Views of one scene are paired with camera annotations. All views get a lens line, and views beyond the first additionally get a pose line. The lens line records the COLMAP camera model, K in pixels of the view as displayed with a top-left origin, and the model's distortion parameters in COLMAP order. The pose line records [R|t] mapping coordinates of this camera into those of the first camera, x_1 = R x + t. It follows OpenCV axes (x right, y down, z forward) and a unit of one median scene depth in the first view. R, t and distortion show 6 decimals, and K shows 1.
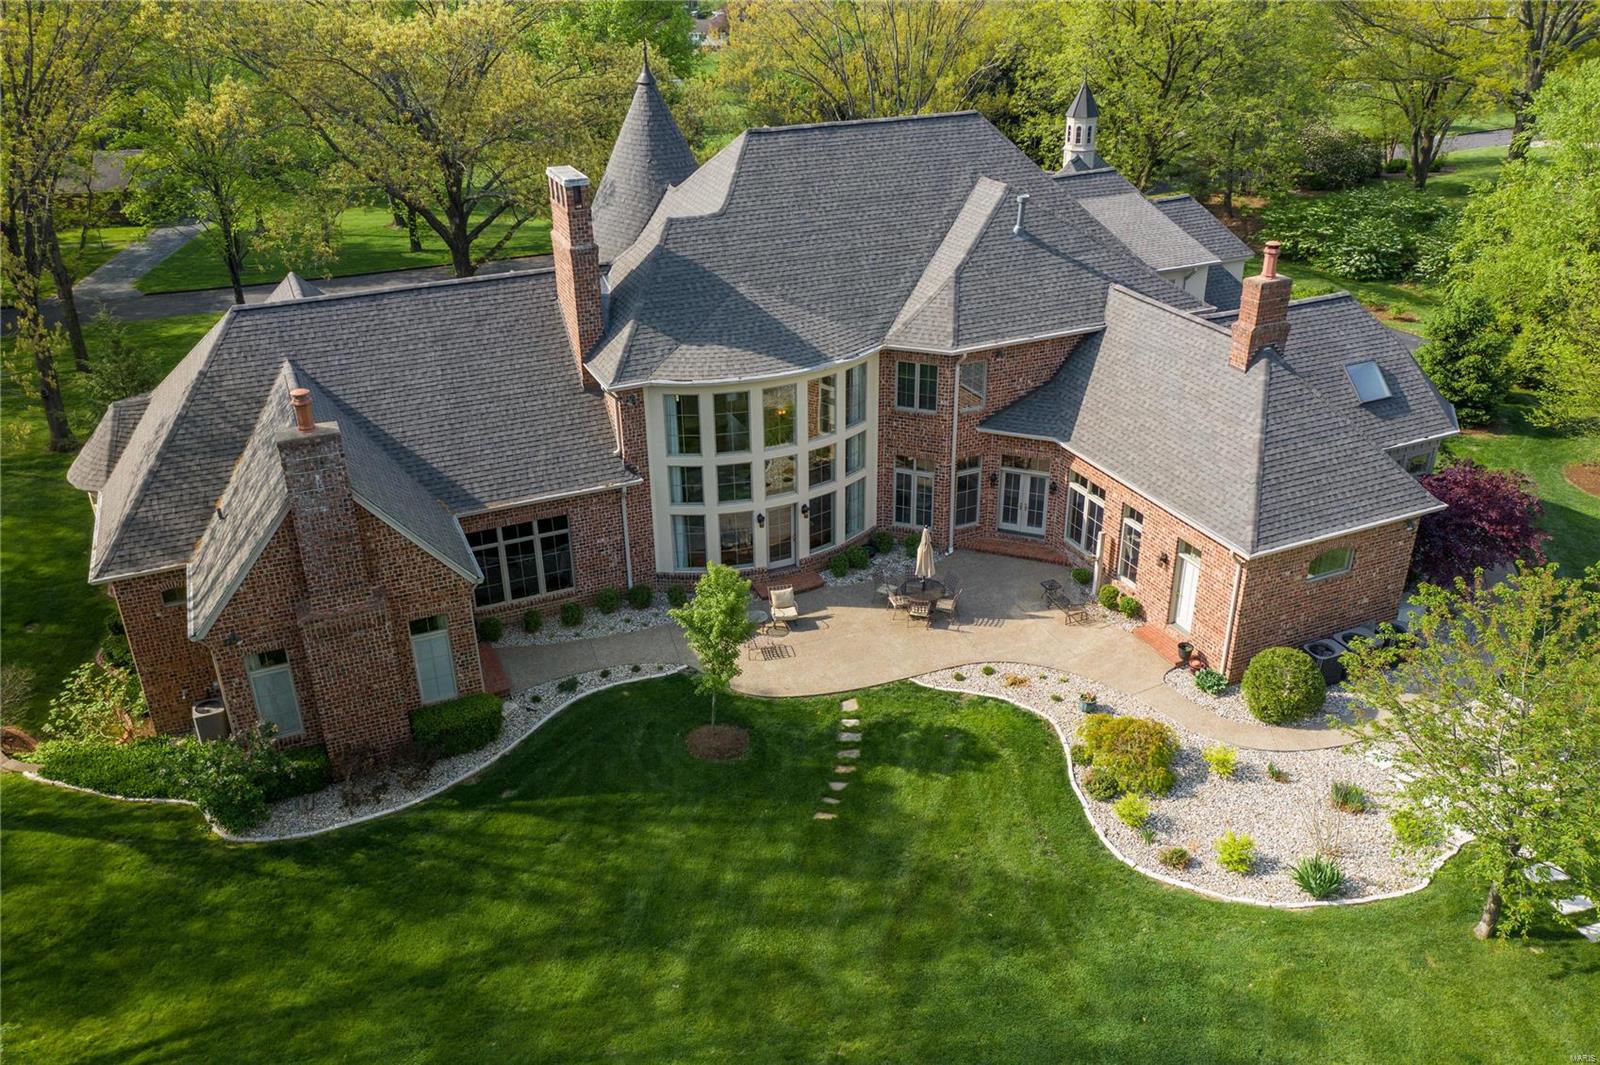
lens RADIAL K [[1273.7, 0, 804.9], [0, 1273.7, 533.7], [0, 0, 1]] dist [-0.004189, 0.004156]
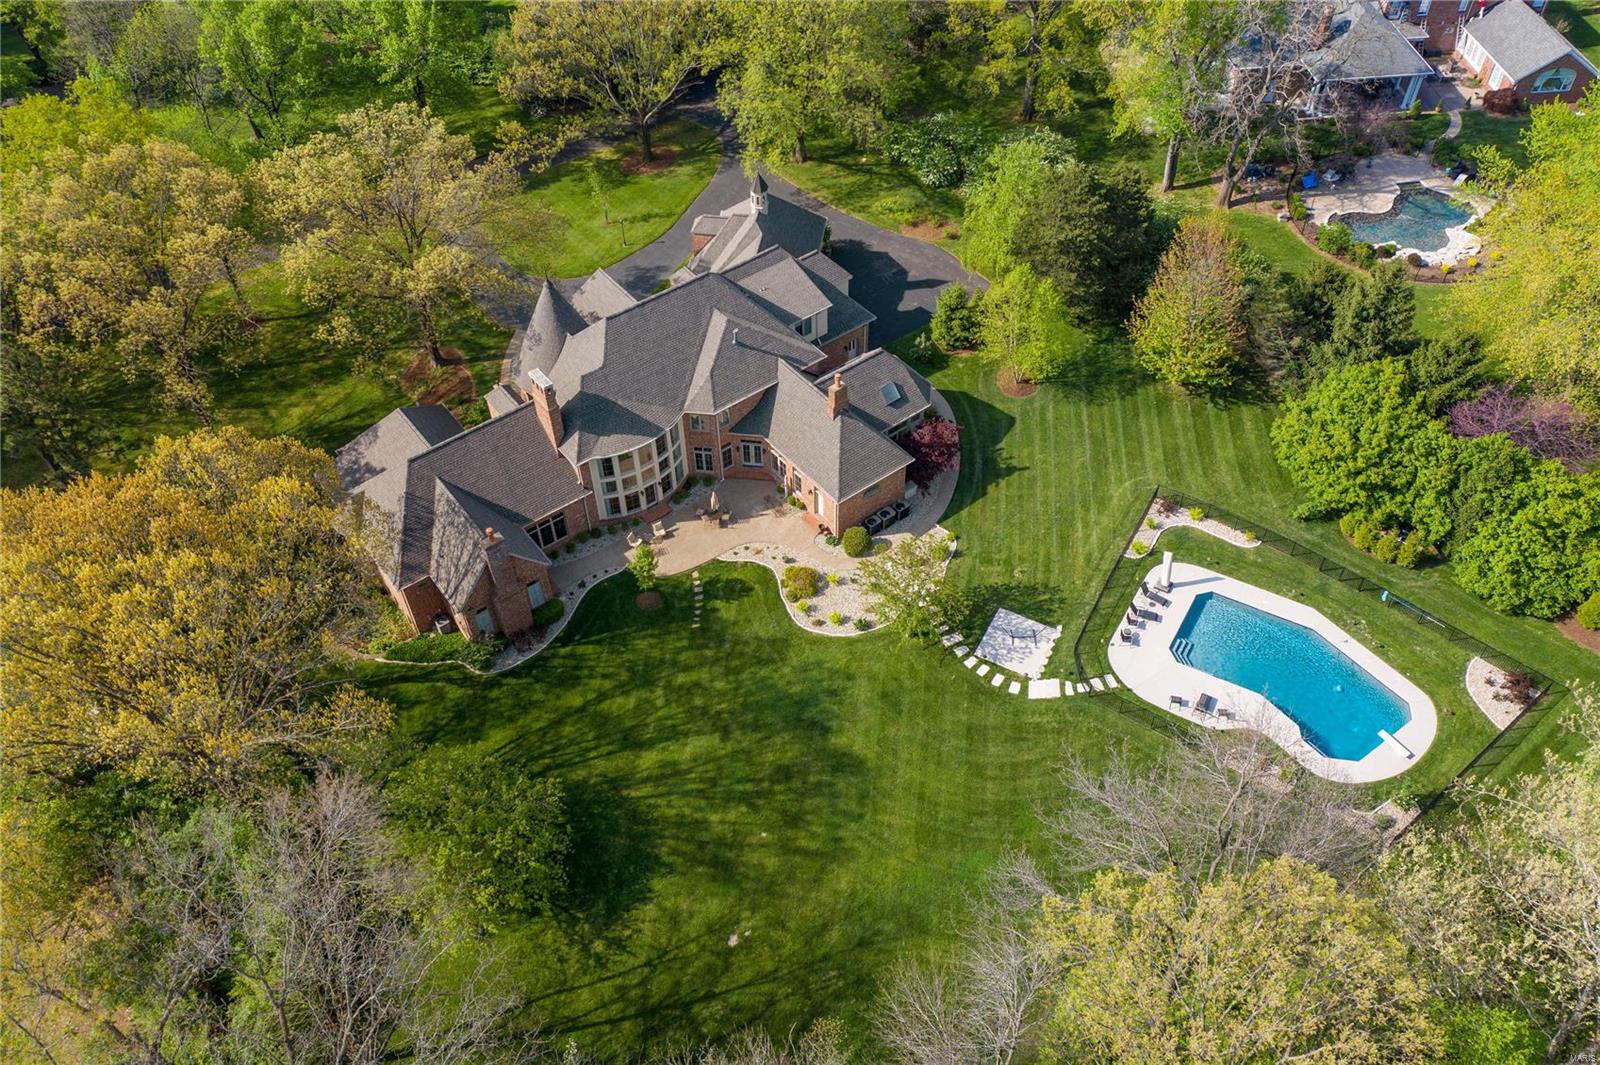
lens RADIAL K [[1273.7, 0, 804.9], [0, 1273.7, 533.7], [0, 0, 1]] dist [-0.004189, 0.004156]
pose [[0.973540, -0.170009, 0.152699, -0.124652], [0.107649, 0.930621, 0.349795, -0.797596], [-0.201573, -0.324102, 0.924298, -1.358901]]
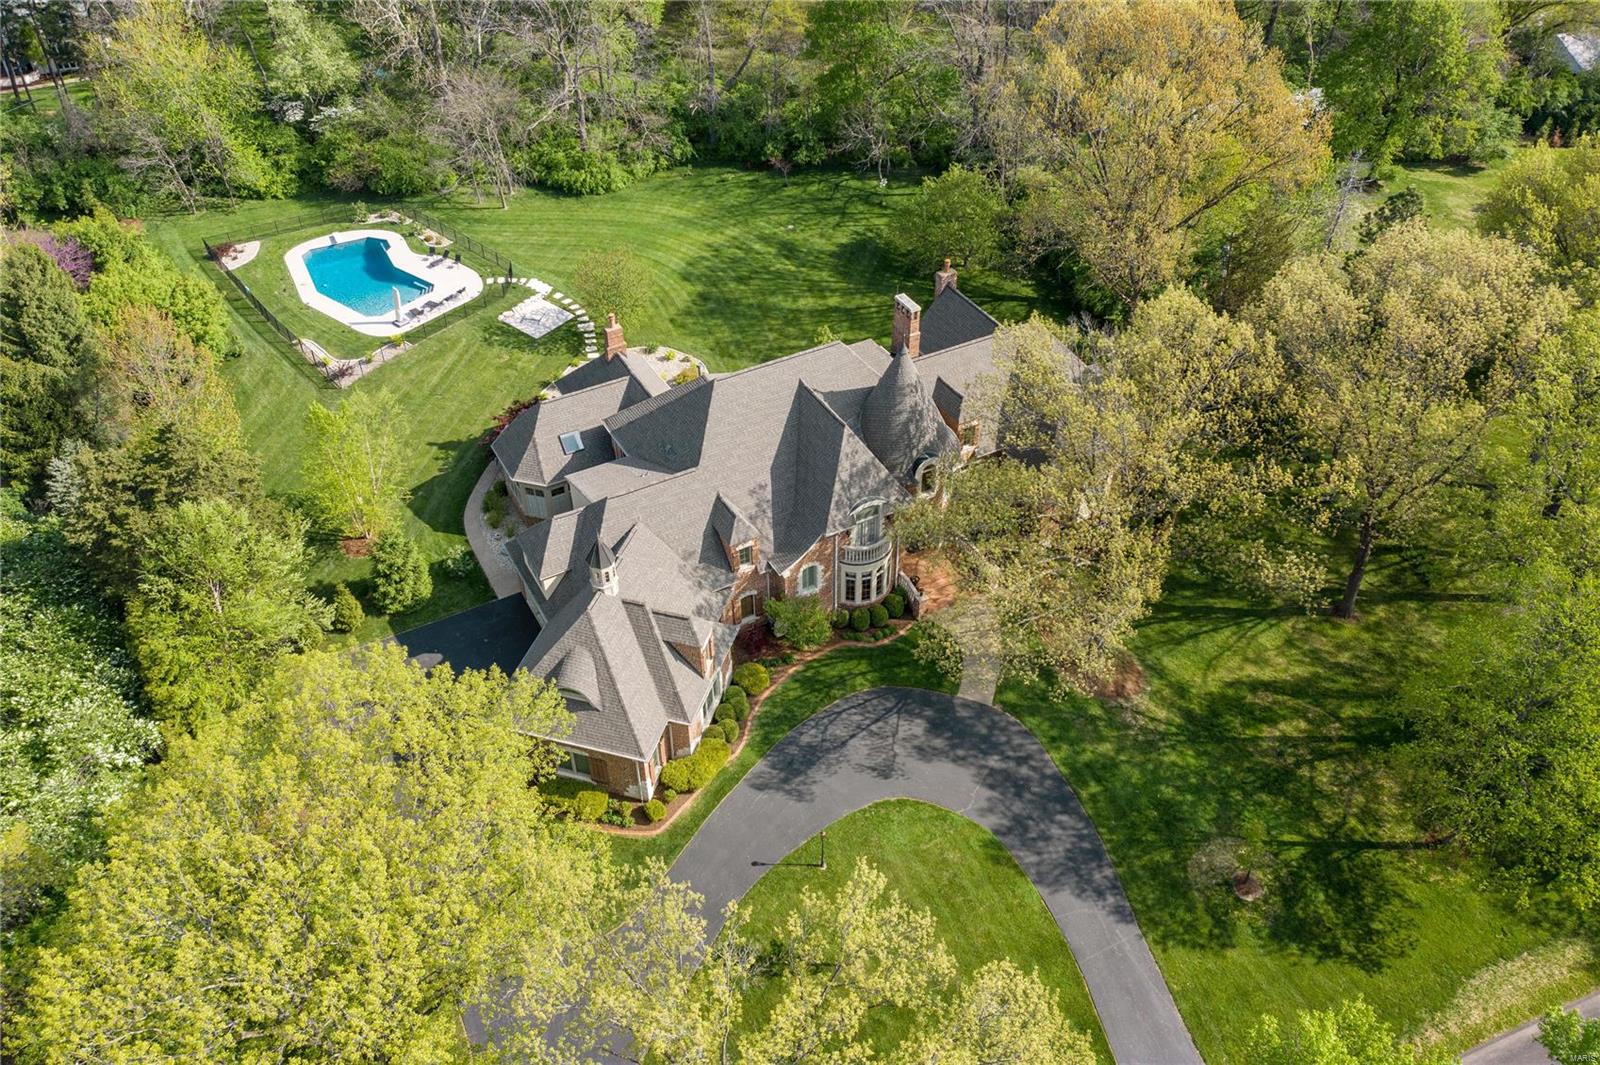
lens RADIAL K [[1273.7, 0, 804.9], [0, 1273.7, 533.7], [0, 0, 1]] dist [-0.004189, 0.004156]
pose [[-0.996241, 0.064663, -0.057644, 0.165902], [-0.025522, 0.416802, 0.908639, -2.247885], [0.082782, 0.906695, -0.413584, 2.403352]]
